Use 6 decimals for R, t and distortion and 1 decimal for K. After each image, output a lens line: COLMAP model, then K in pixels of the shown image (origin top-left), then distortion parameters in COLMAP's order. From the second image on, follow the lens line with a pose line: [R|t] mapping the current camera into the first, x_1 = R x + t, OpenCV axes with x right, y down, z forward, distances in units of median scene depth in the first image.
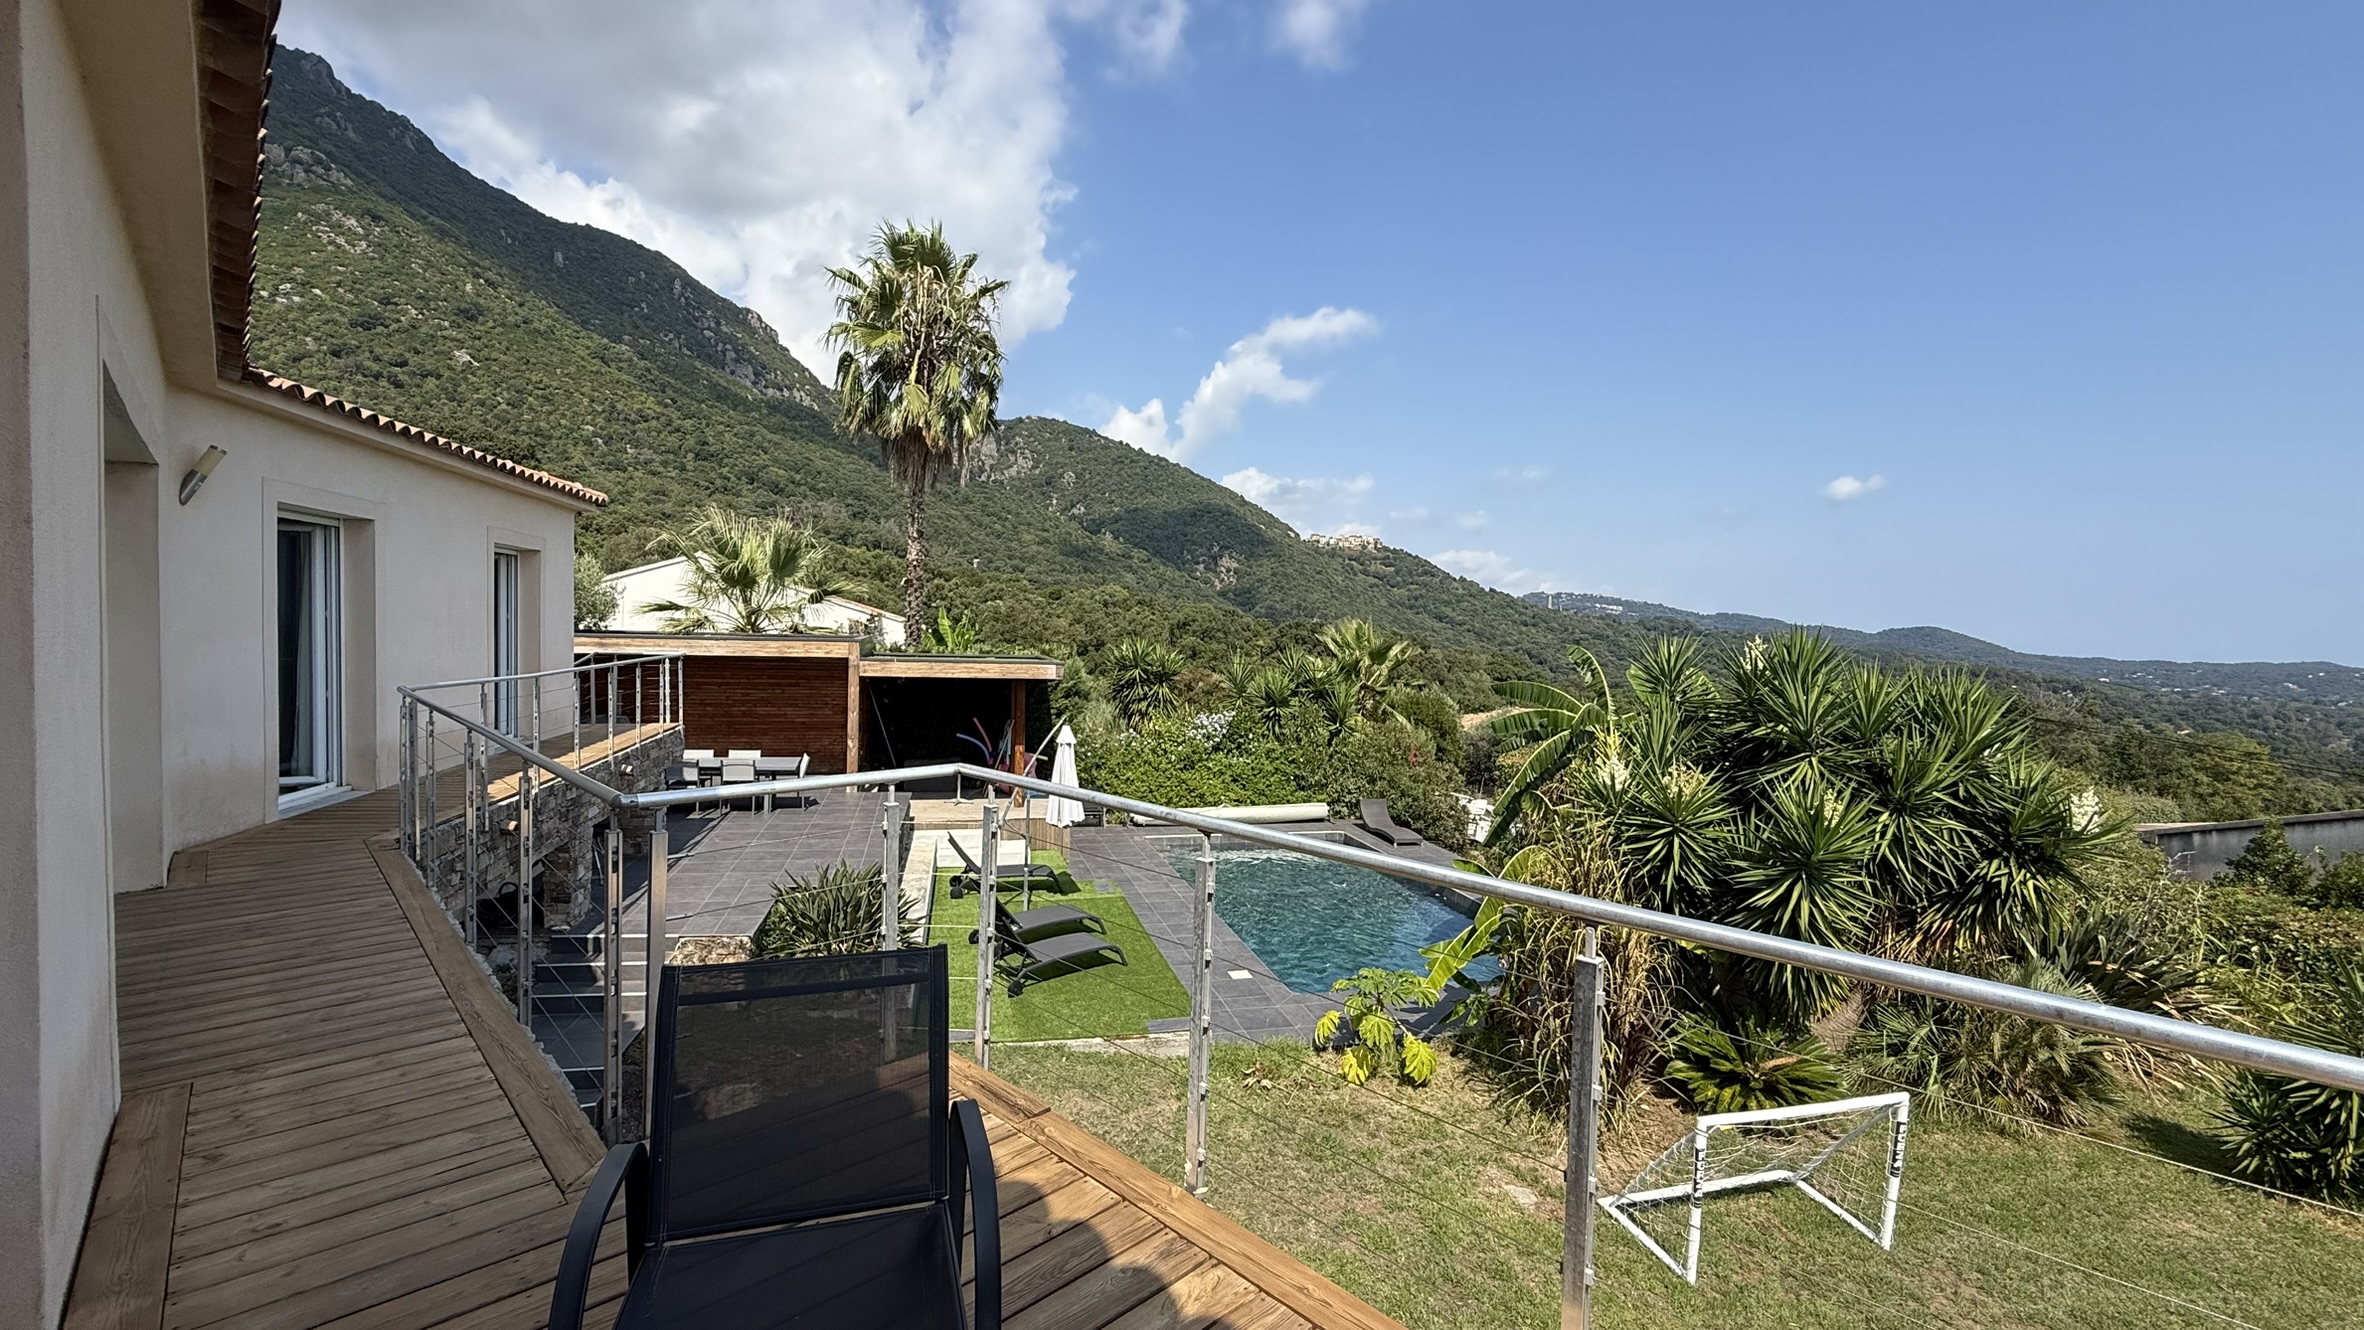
lens RADIAL K [[966.8, 0, 1188.4], [0, 966.8, 665.0], [0, 0, 1]] dist [-0.000393, -0.000352]
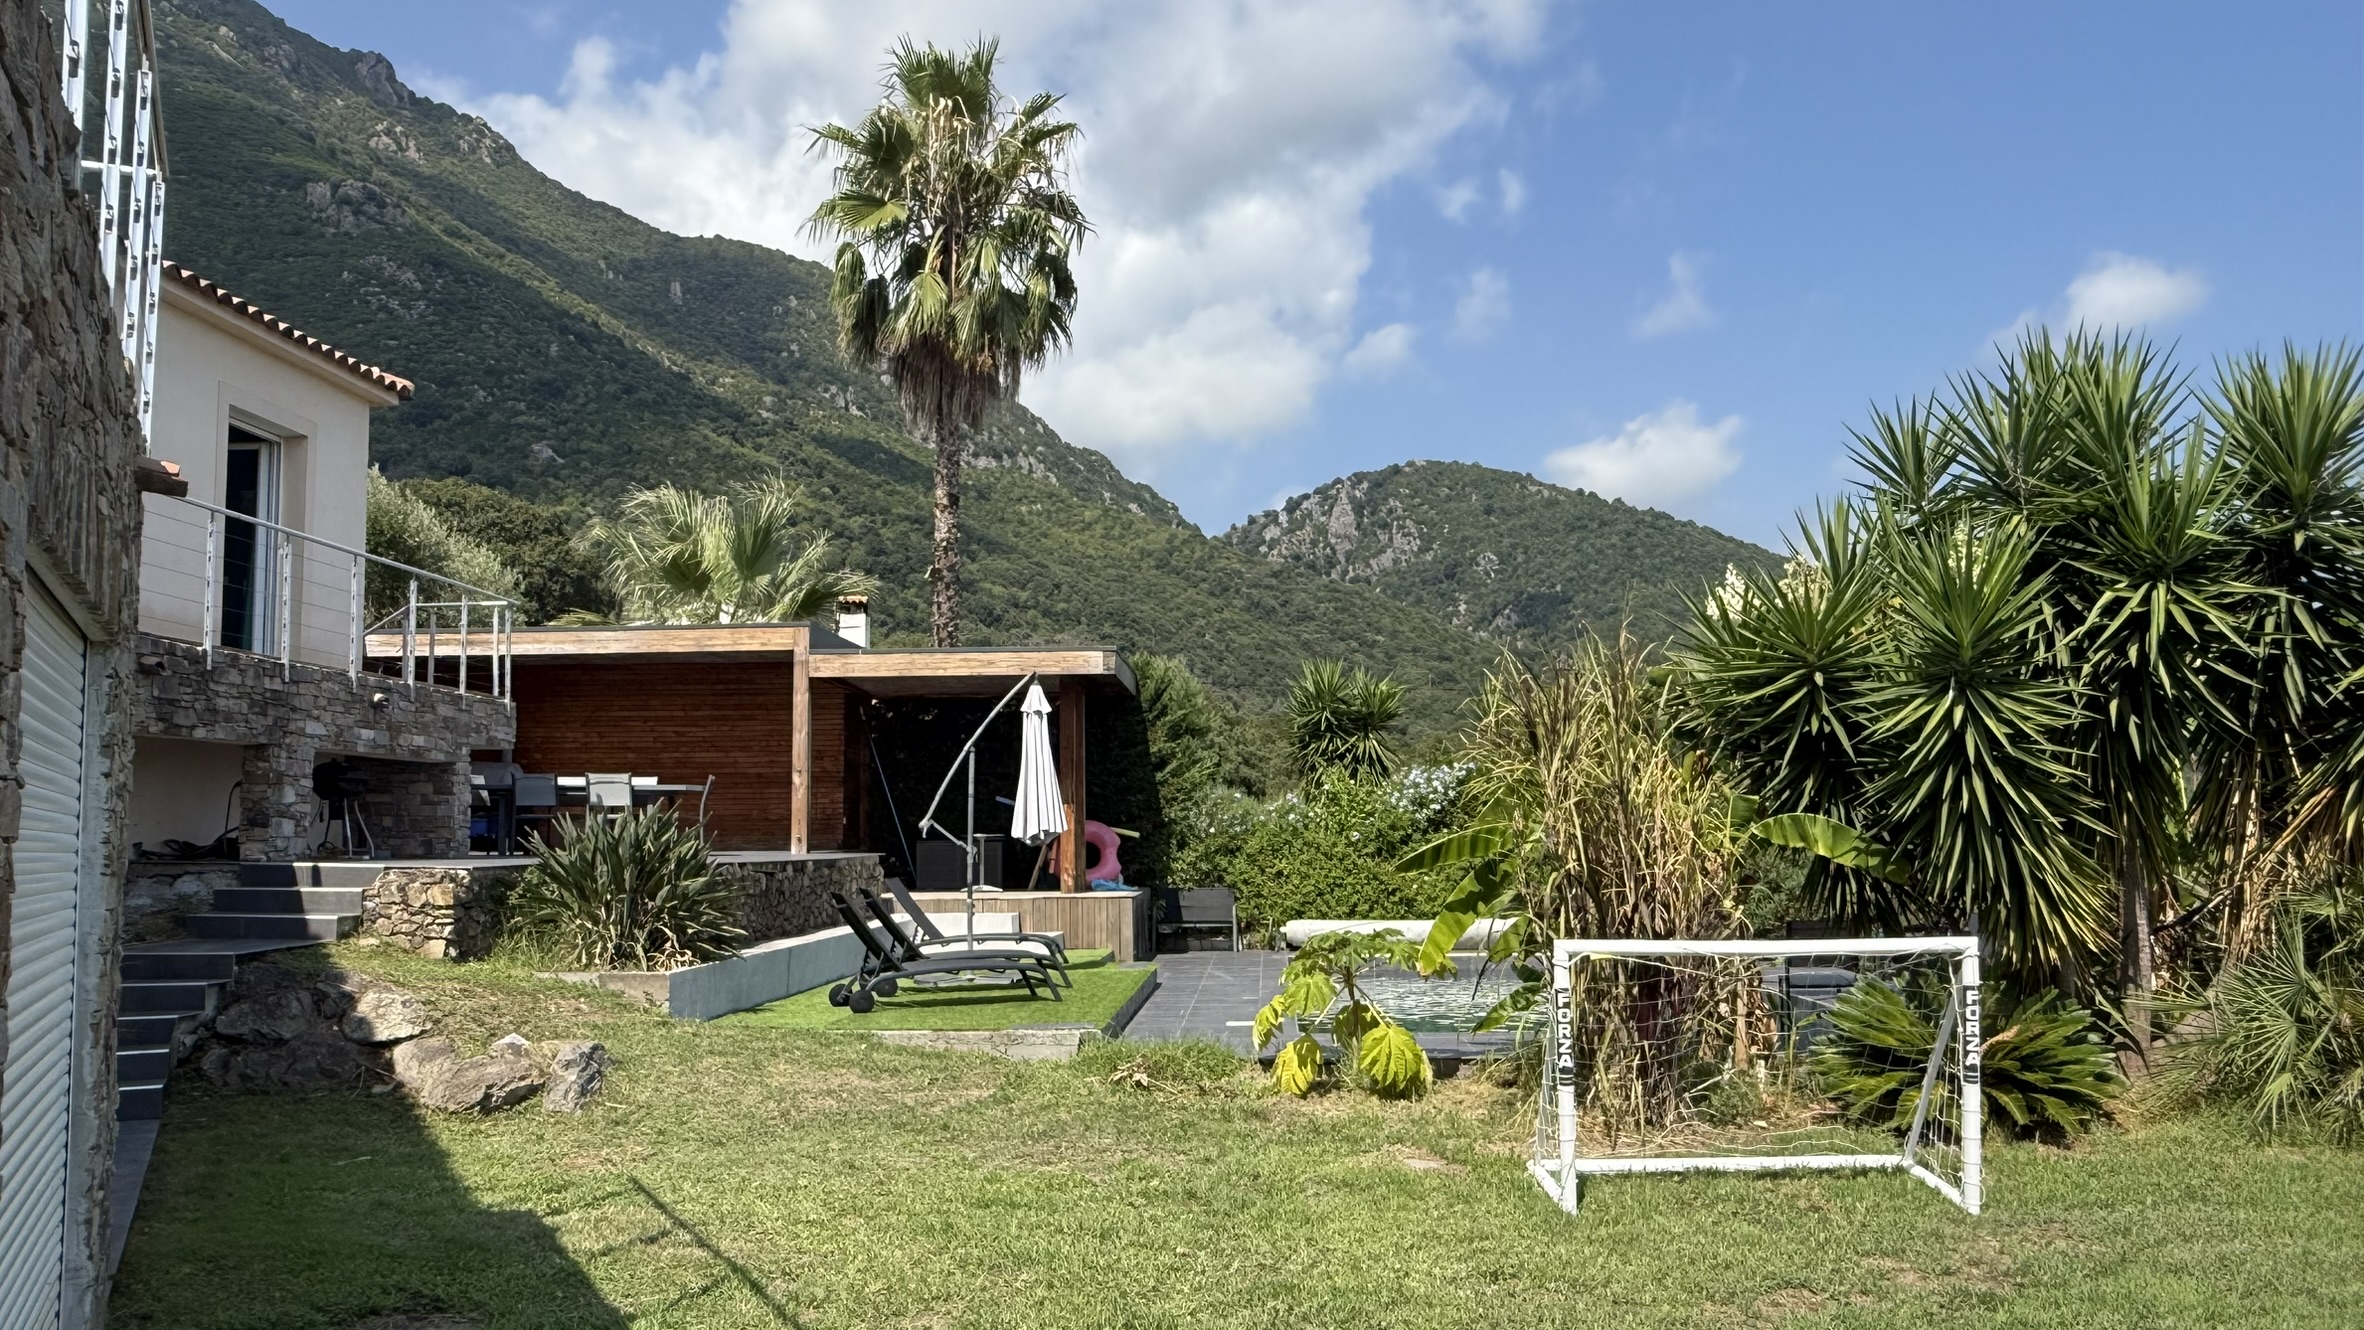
lens RADIAL K [[1775.6, 0, 1216.6], [0, 1775.6, 683.3], [0, 0, 1]] dist [-0.010554, -0.007450]
pose [[0.960603, -0.061528, -0.271029, 0.234074], [0.027495, 0.991441, -0.127624, 0.161908], [0.276562, 0.115144, 0.954073, -0.076317]]
